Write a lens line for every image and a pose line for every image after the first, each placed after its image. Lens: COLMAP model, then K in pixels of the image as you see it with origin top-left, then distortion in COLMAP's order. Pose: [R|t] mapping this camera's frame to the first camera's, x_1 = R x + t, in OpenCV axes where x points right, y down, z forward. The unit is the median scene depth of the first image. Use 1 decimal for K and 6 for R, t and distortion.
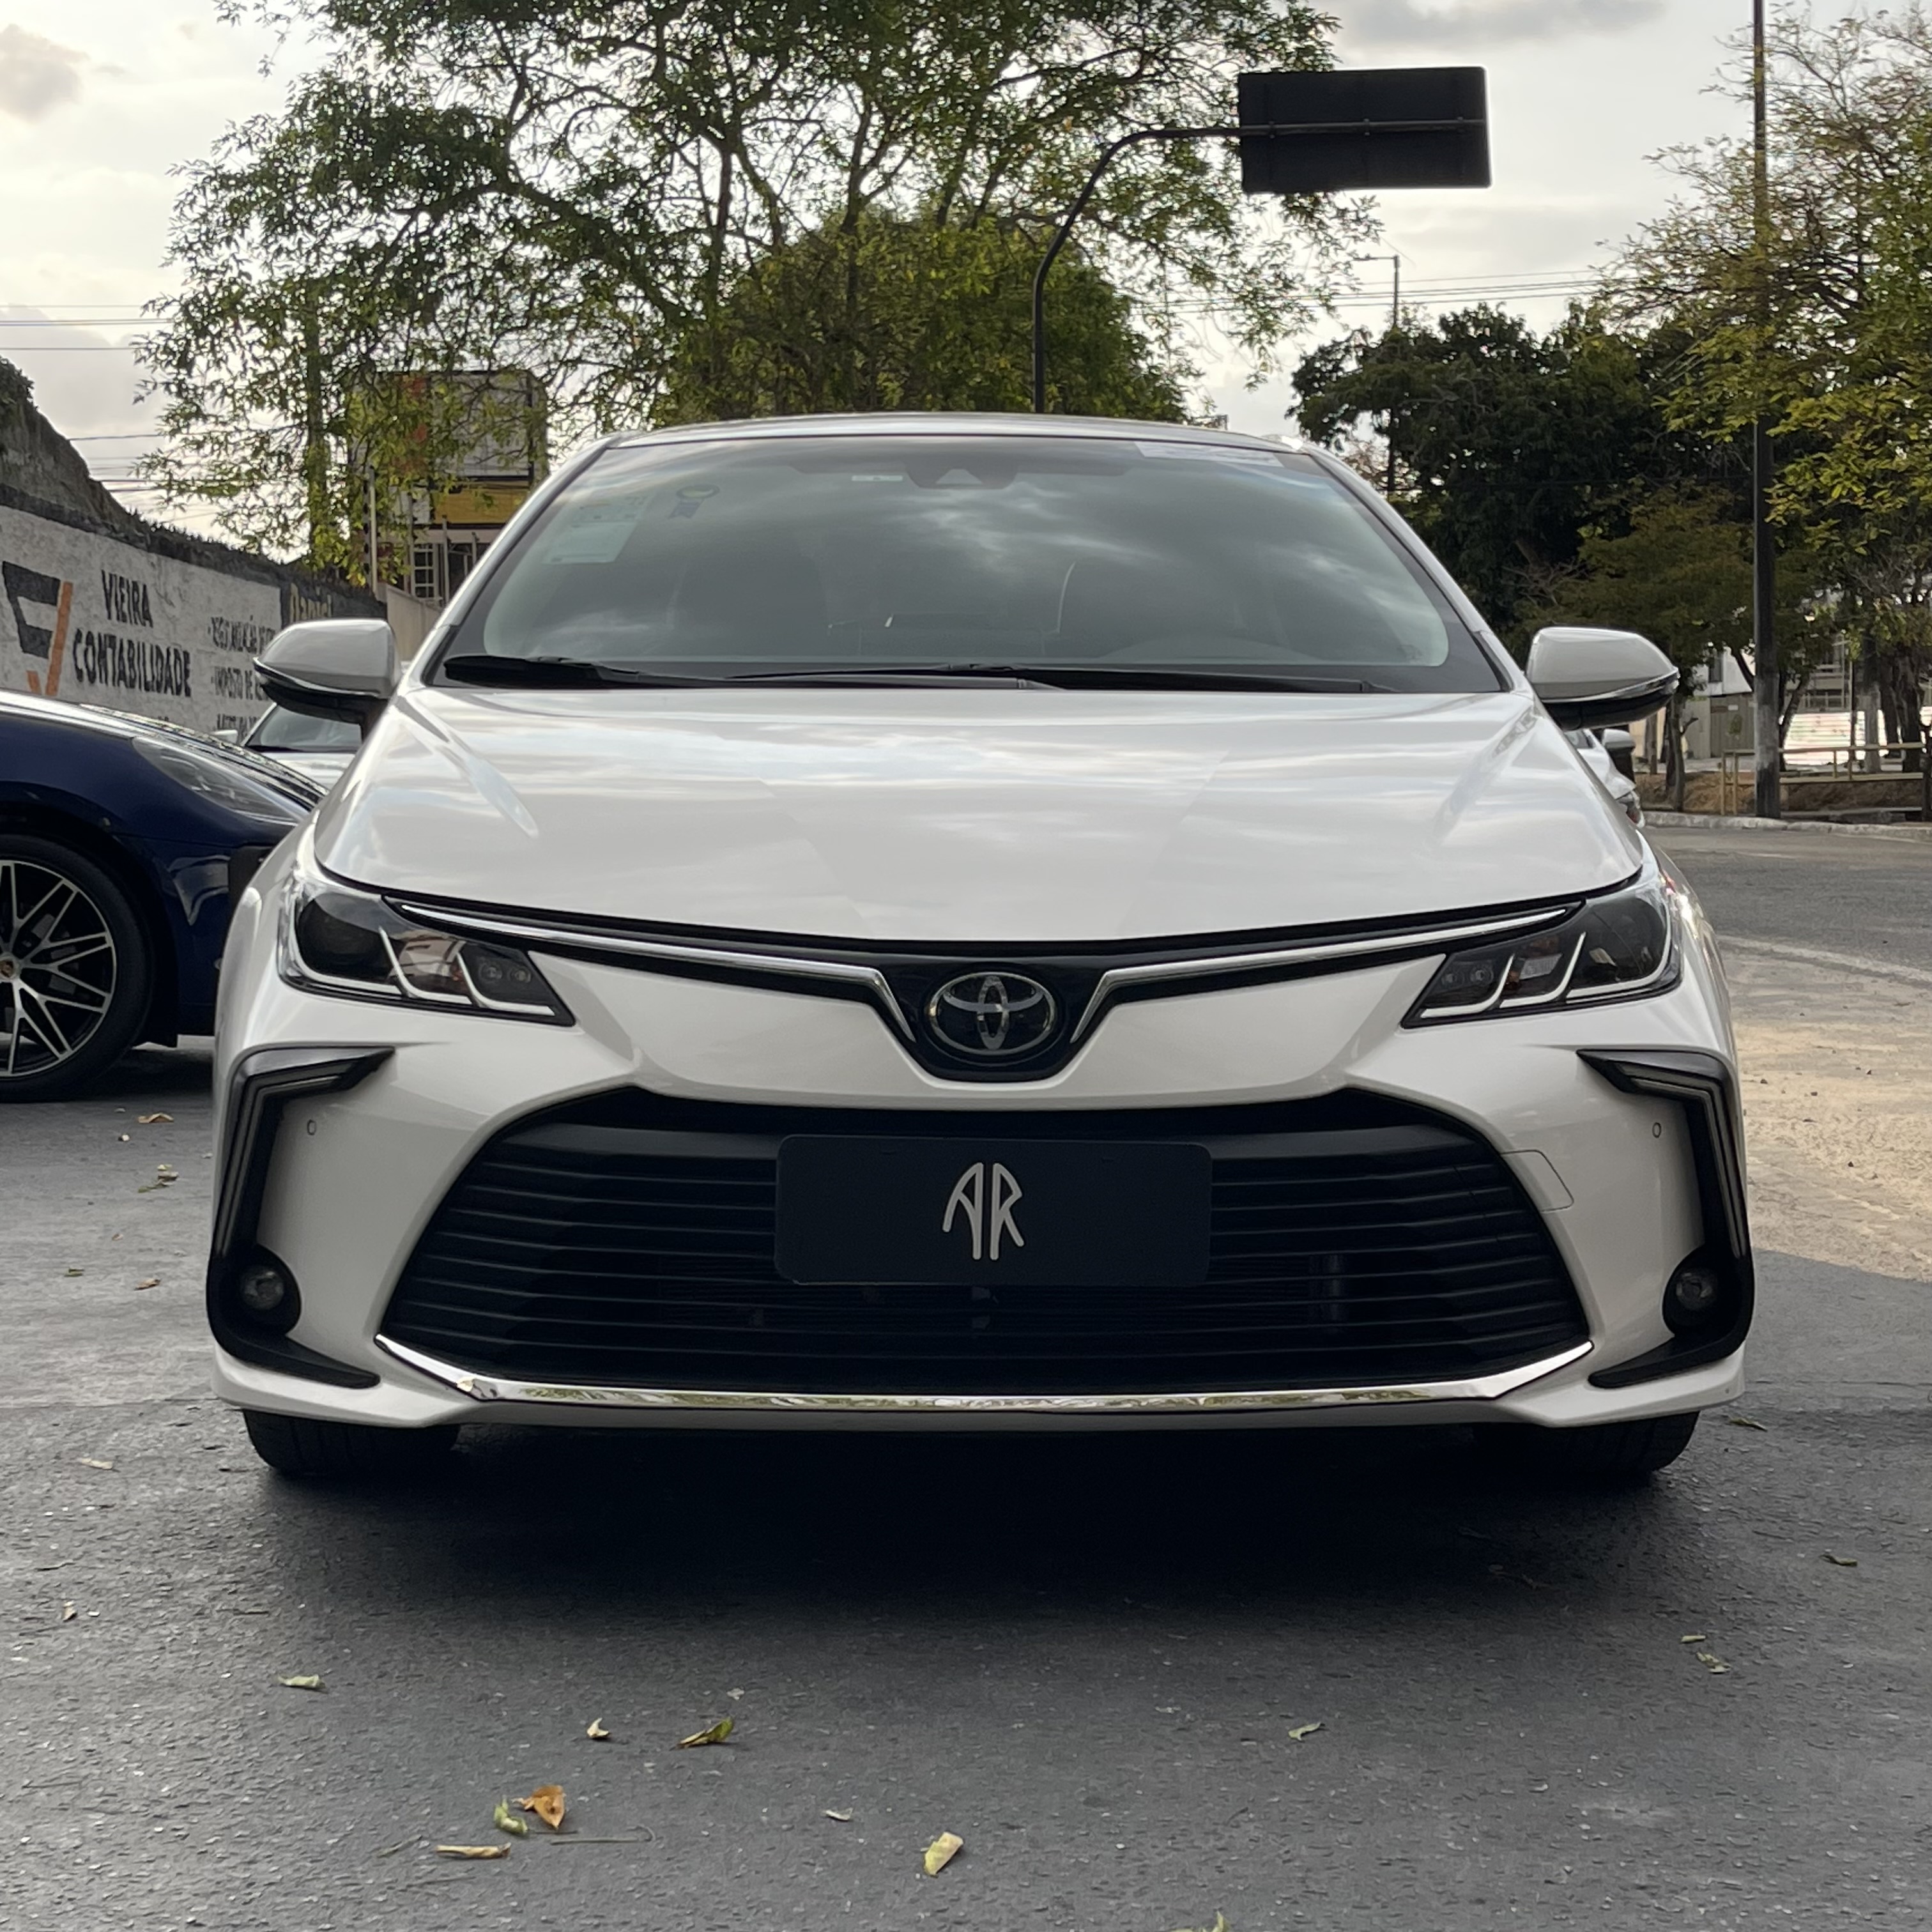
lens RADIAL K [[3537.5, 0, 967.3], [0, 3537.5, 961.8], [0, 0, 1]] dist [0.072924, 0.000000]
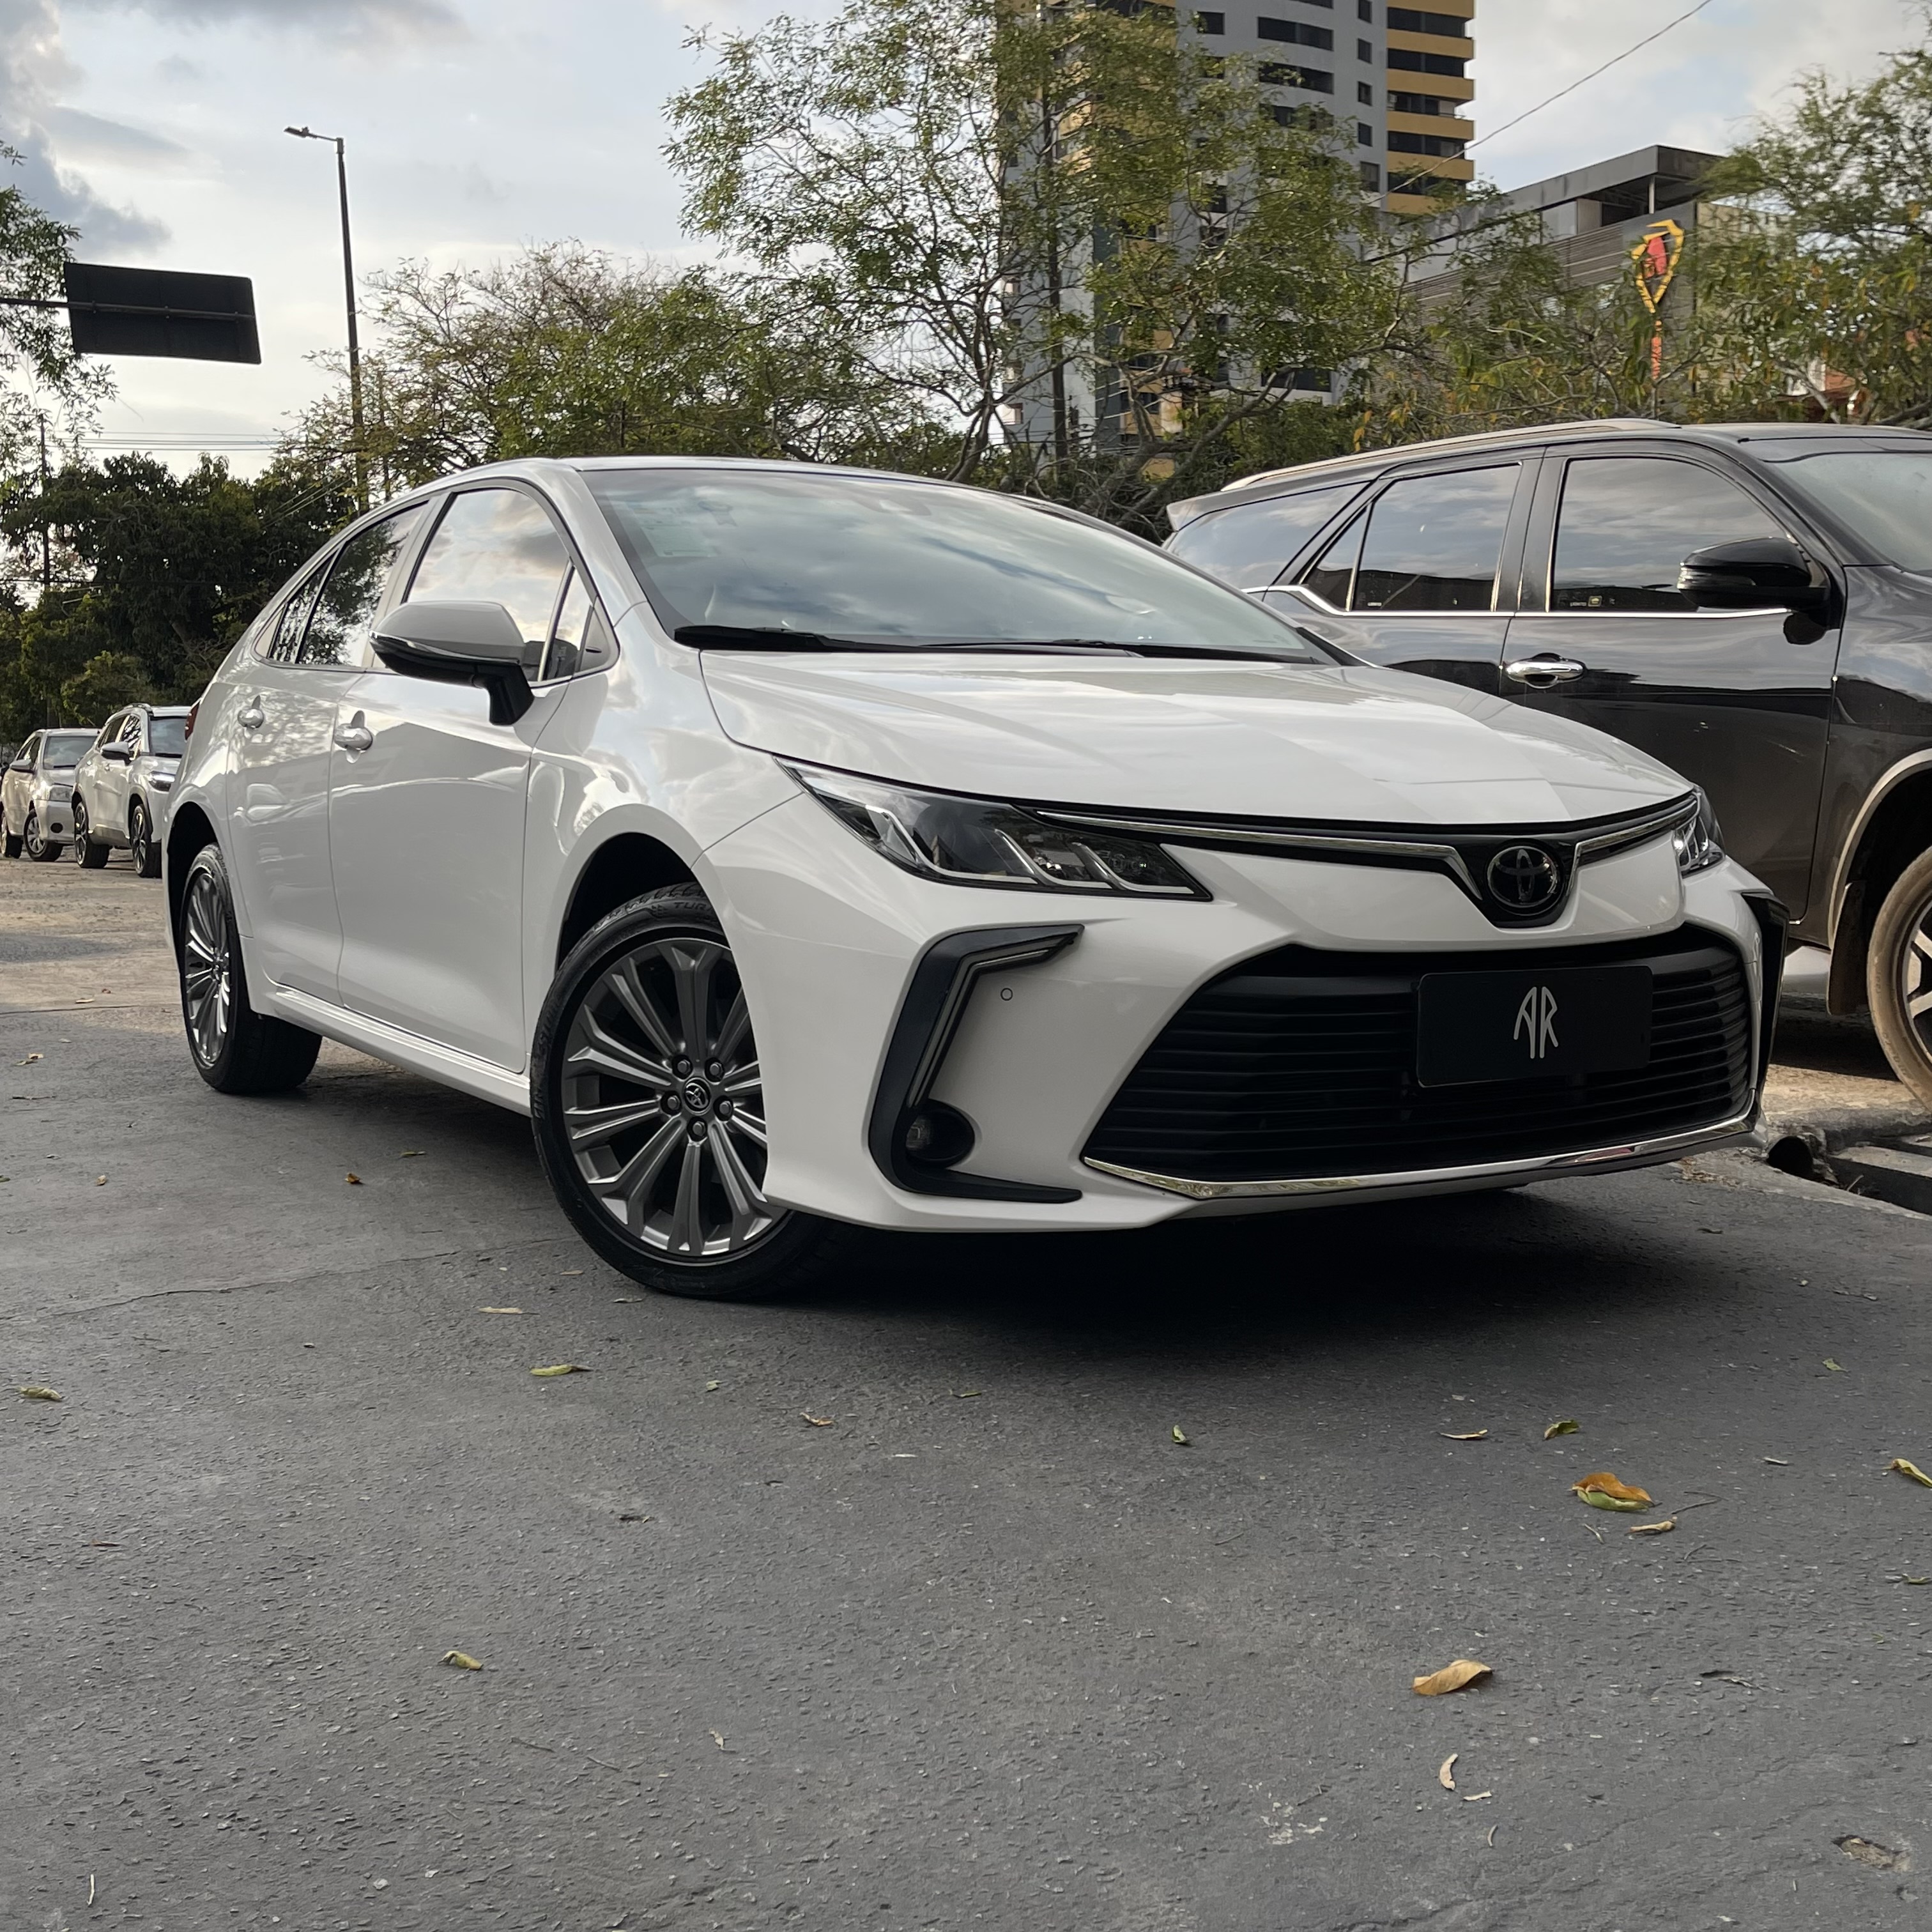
lens RADIAL K [[2342.8, 0, 977.4], [0, 2342.8, 970.5], [0, 0, 1]] dist [0.053995, 0.000000]
pose [[0.861629, -0.050014, 0.505069, -0.544228], [0.038757, 0.998711, 0.032779, 0.011077], [-0.506057, -0.008668, 0.862456, 0.287018]]
